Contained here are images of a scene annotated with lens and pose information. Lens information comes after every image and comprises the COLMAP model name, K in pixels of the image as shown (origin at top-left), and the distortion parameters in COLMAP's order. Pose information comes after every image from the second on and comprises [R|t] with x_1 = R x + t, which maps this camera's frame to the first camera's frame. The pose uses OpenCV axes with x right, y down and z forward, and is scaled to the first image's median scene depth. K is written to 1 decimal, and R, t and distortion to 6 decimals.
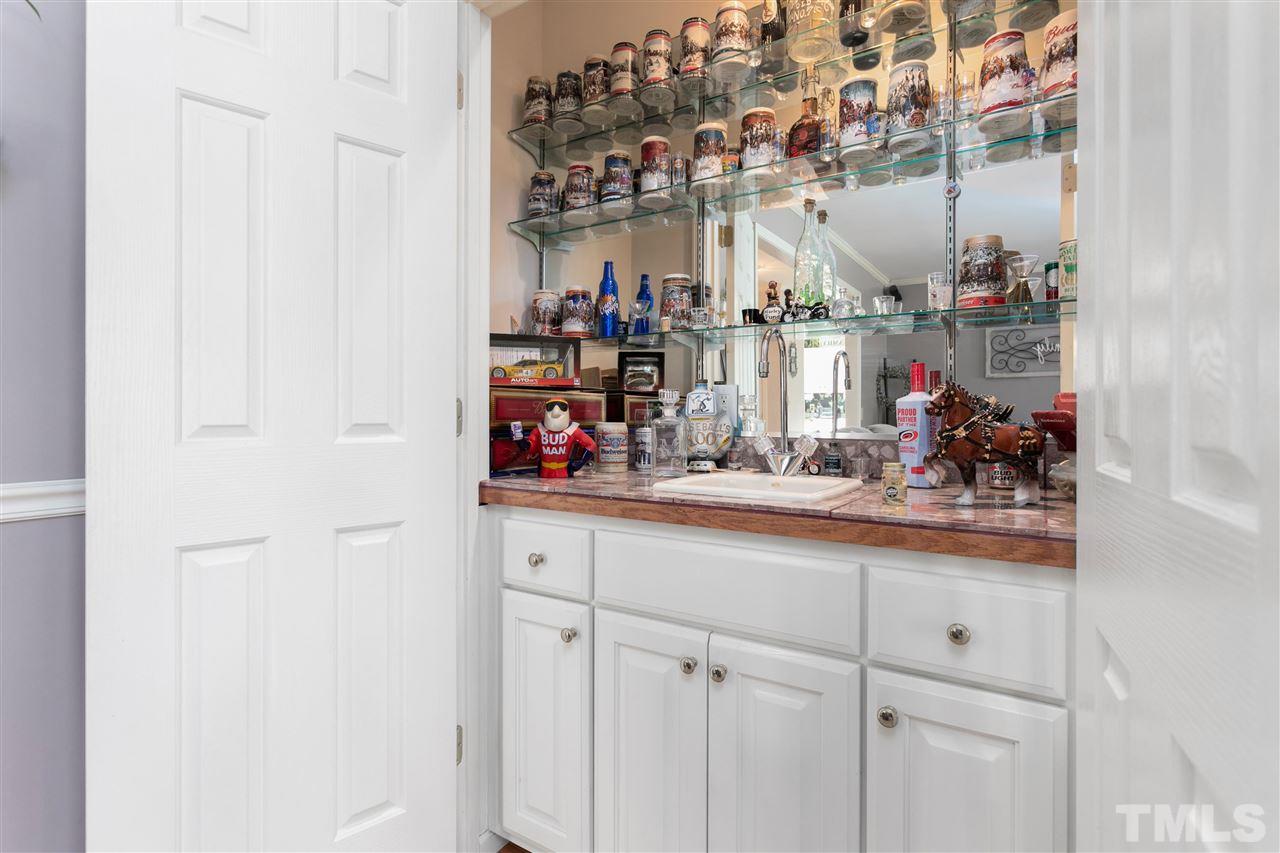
lens RADIAL K [[616.2, 0, 643.8], [0, 616.2, 398.8], [0, 0, 1]] dist [-0.000890, 0.000102]
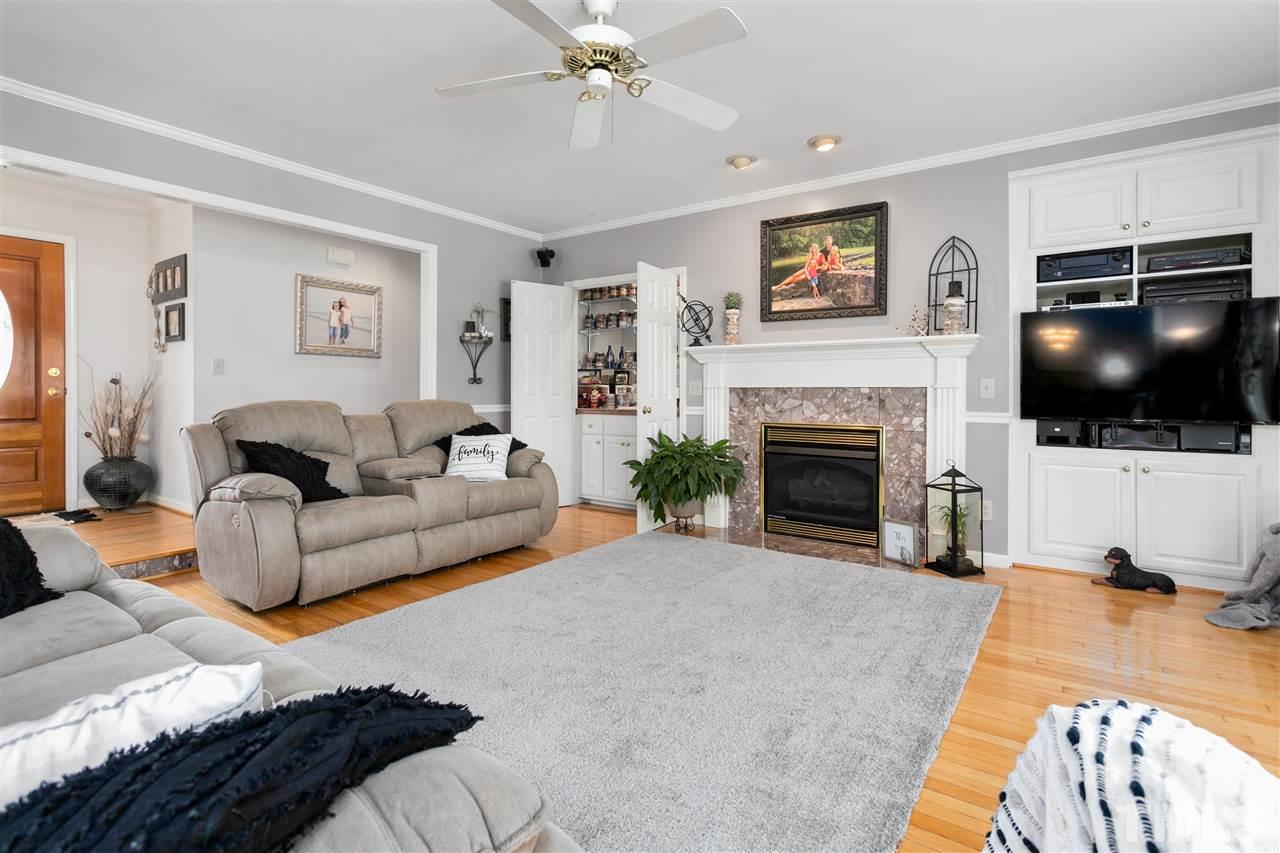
lens RADIAL K [[616.2, 0, 643.8], [0, 616.2, 398.8], [0, 0, 1]] dist [-0.000890, 0.000102]
pose [[0.999236, 0.006997, -0.038462, 0.266416], [-0.005708, 0.999422, 0.033526, -0.049947], [0.038674, -0.033281, 0.998697, -2.412959]]
